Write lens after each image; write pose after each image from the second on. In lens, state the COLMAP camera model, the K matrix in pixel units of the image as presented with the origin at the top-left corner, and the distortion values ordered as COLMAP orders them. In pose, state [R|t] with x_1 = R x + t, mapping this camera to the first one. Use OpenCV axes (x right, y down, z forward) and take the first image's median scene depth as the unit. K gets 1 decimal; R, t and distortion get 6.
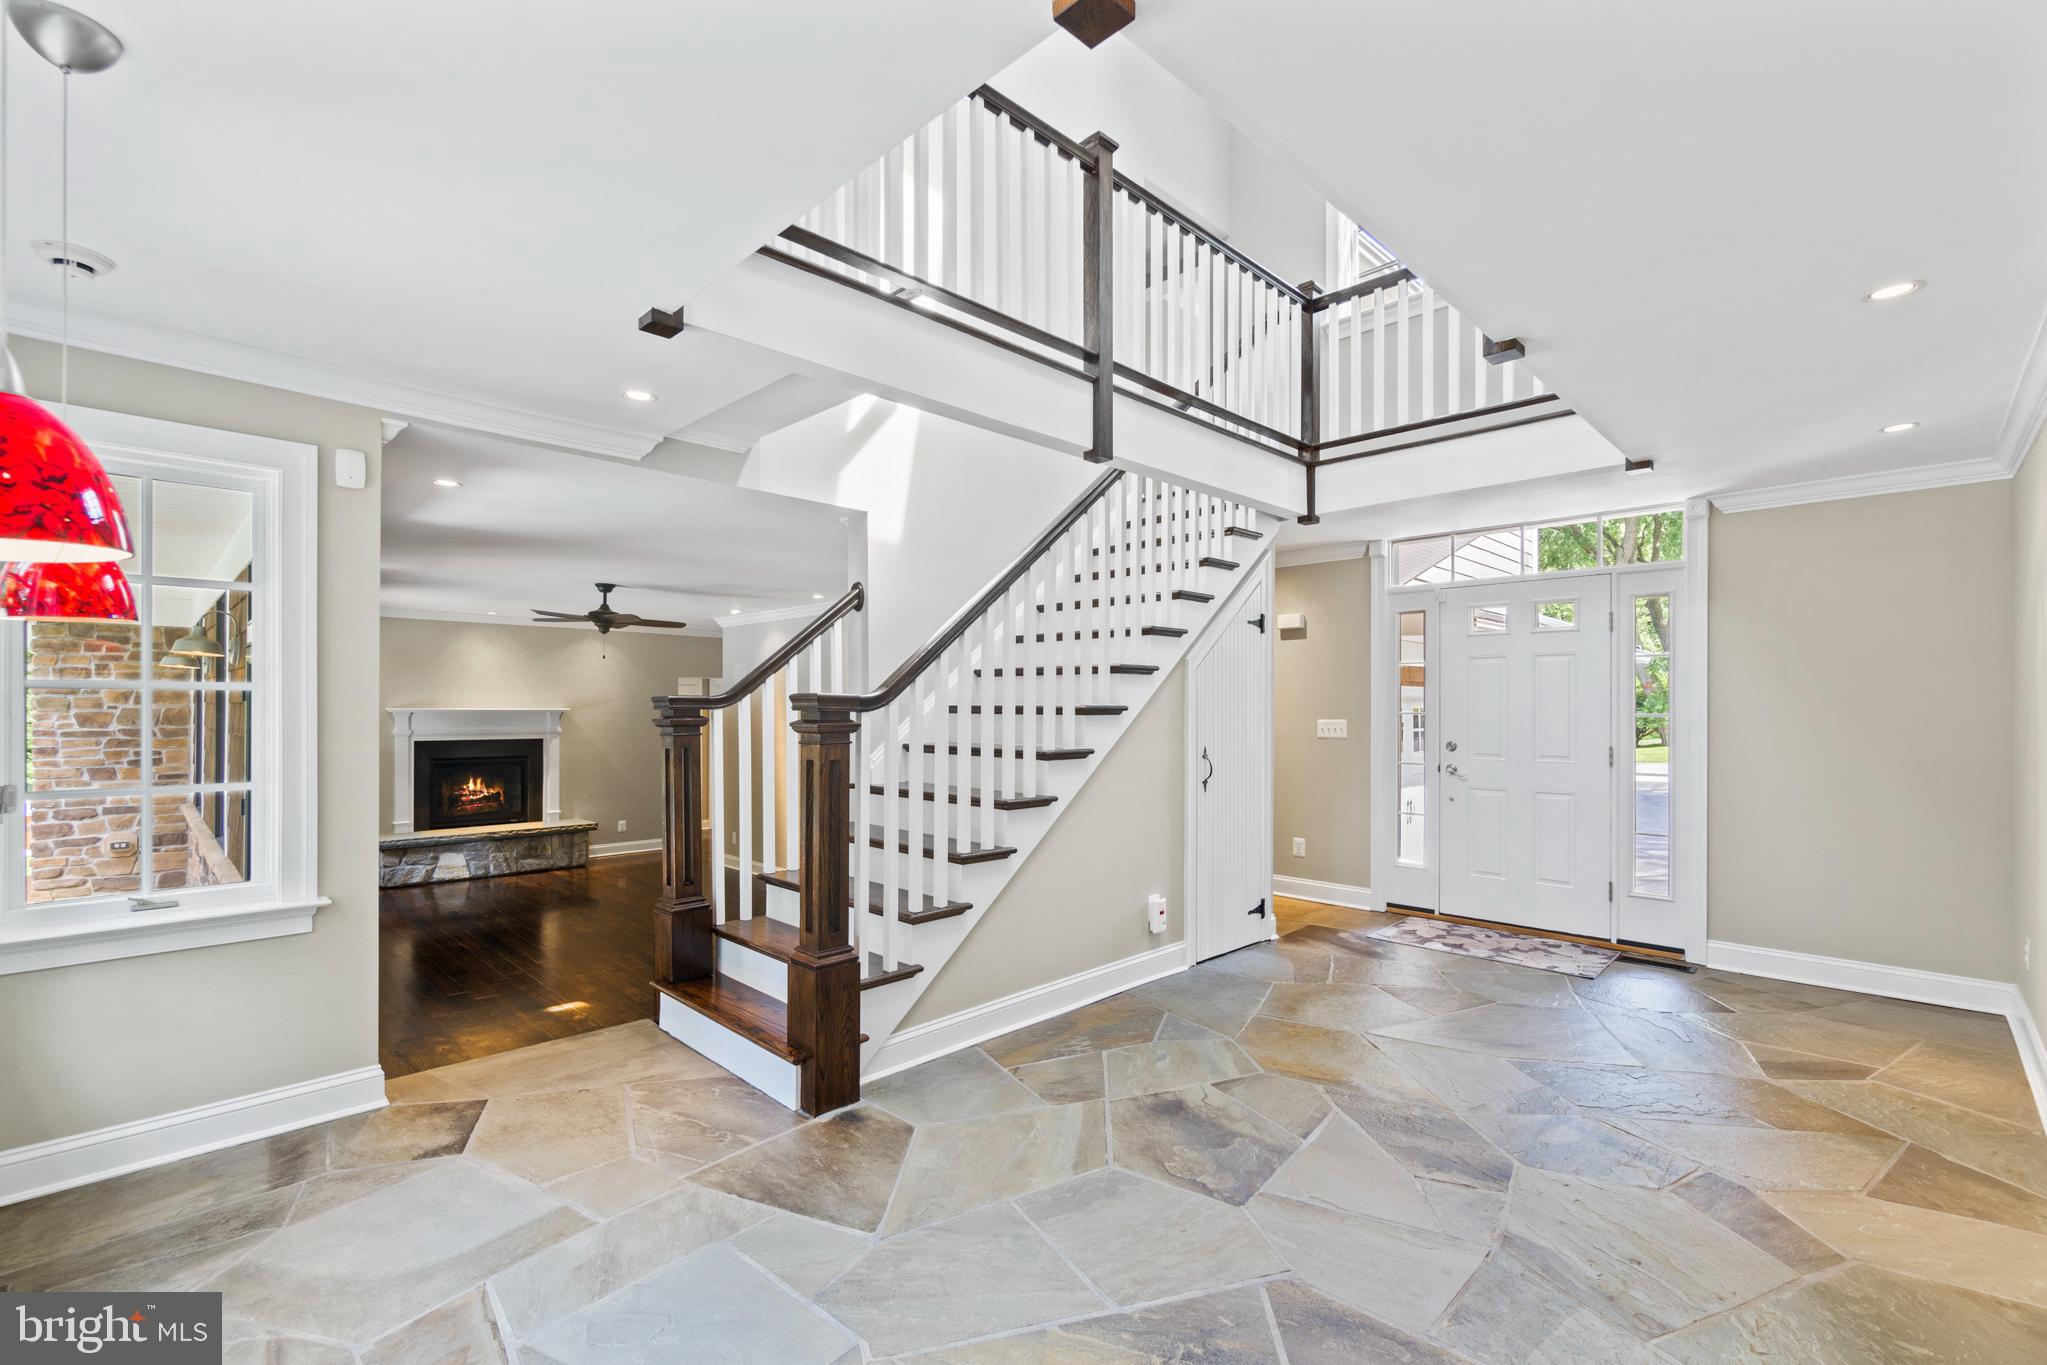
lens RADIAL K [[898.2, 0, 1020.1], [0, 898.2, 707.2], [0, 0, 1]] dist [0.009248, -0.000838]
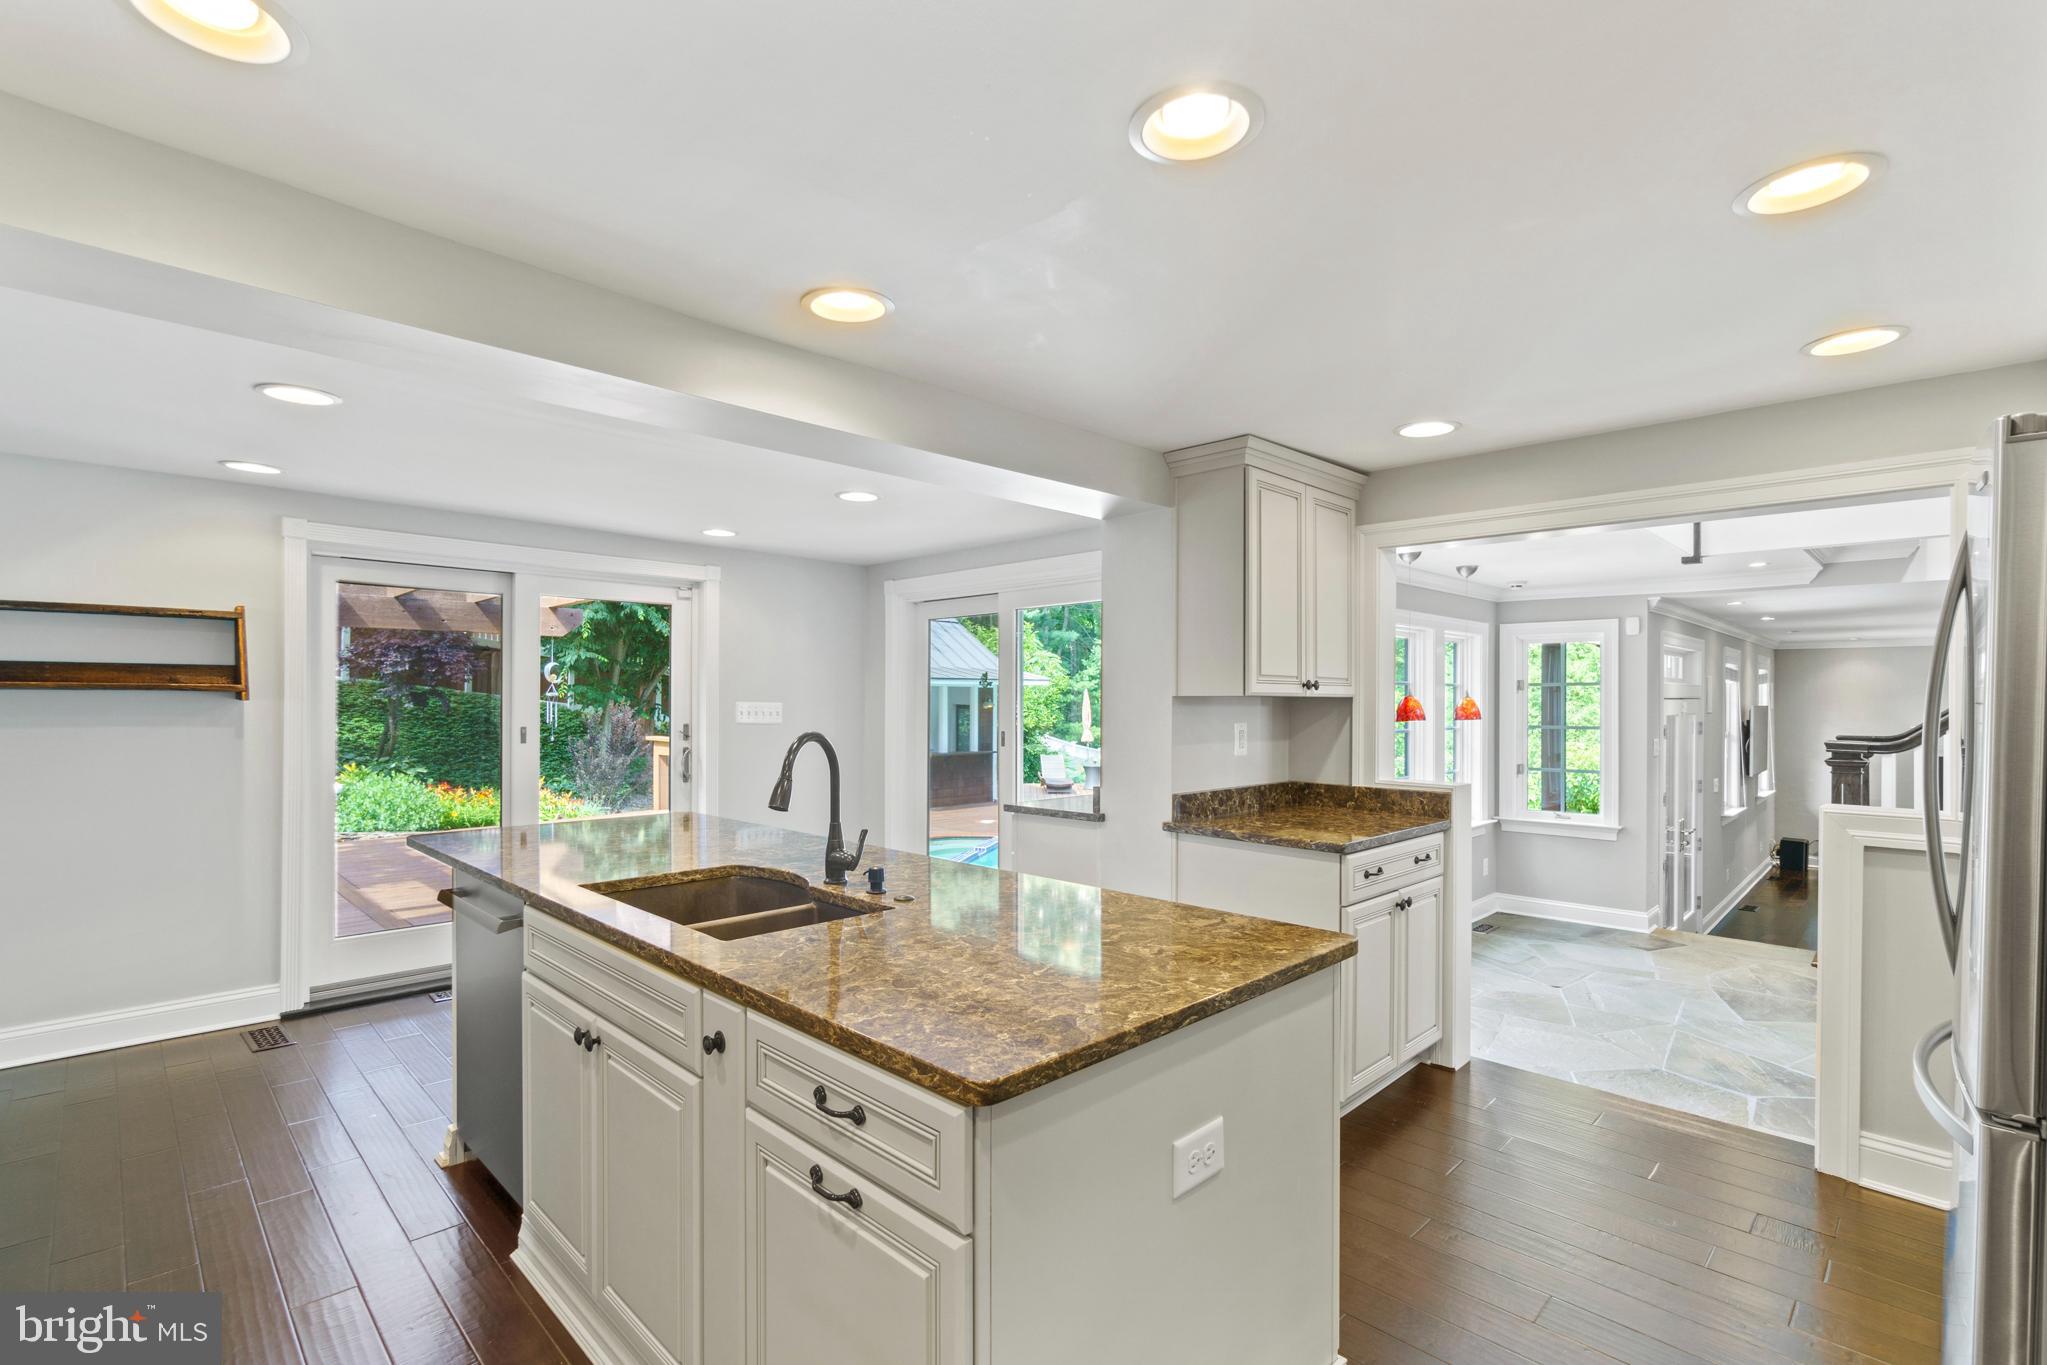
lens RADIAL K [[931.5, 0, 1013.2], [0, 931.5, 689.3], [0, 0, 1]] dist [0.001828, 0.000241]
pose [[0.008508, -0.013175, -0.999877, 1.582571], [-0.000570, 0.999913, -0.013180, -0.095747], [0.999964, 0.000682, 0.008499, -0.521542]]
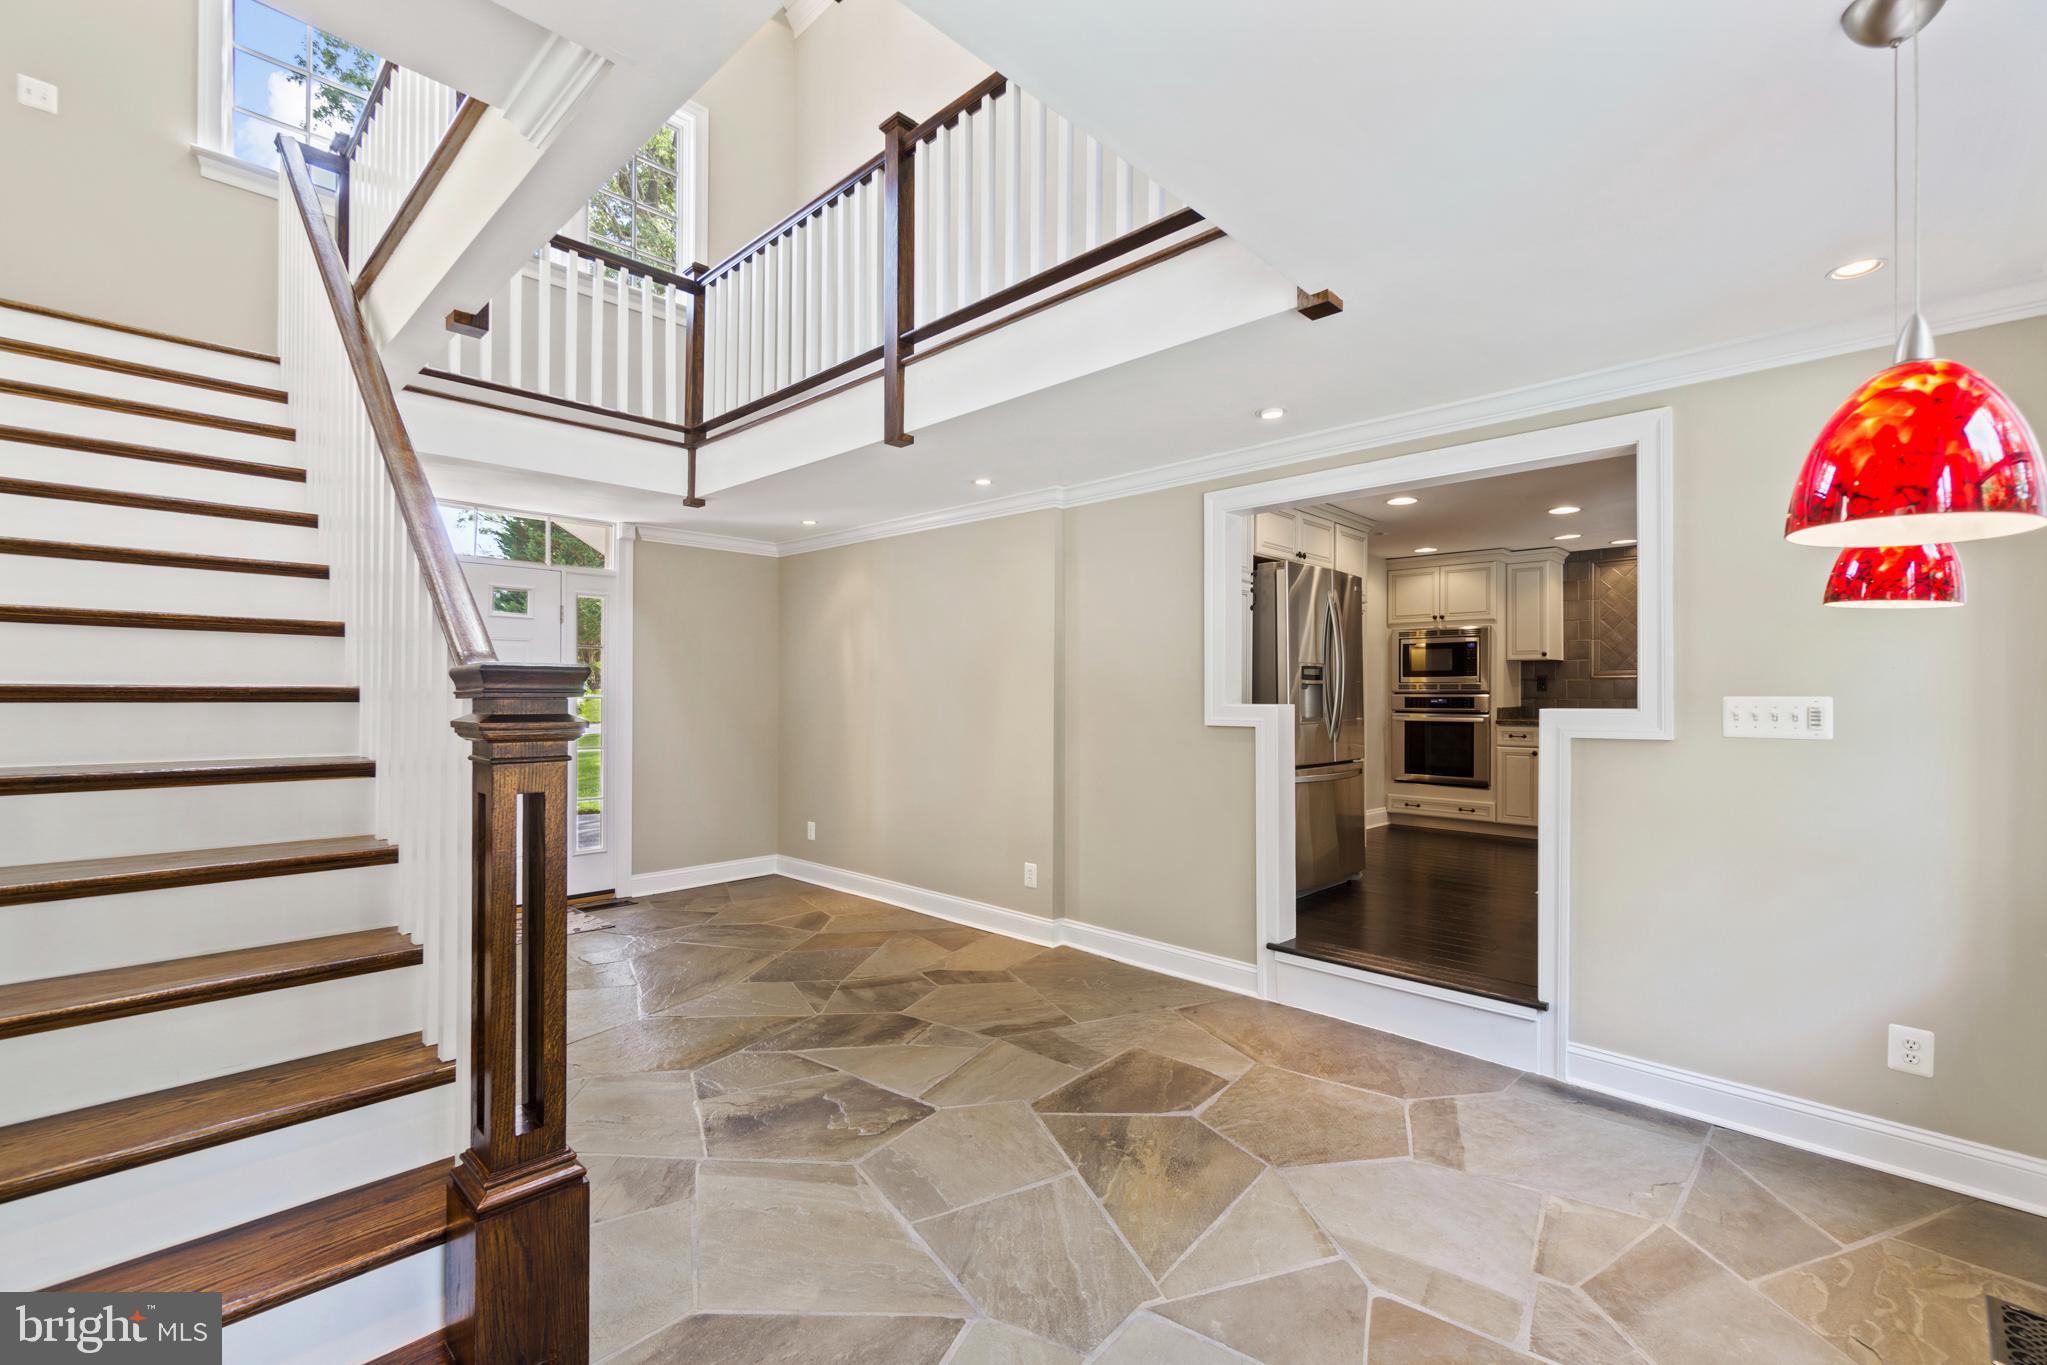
lens RADIAL K [[898.2, 0, 1018.8], [0, 898.2, 683.0], [0, 0, 1]] dist [0.009248, -0.000838]
pose [[-0.017037, 0.008572, 0.999818, -0.844377], [-0.000274, 0.999963, -0.008578, -0.001093], [-0.999855, -0.000420, -0.017034, 0.807316]]
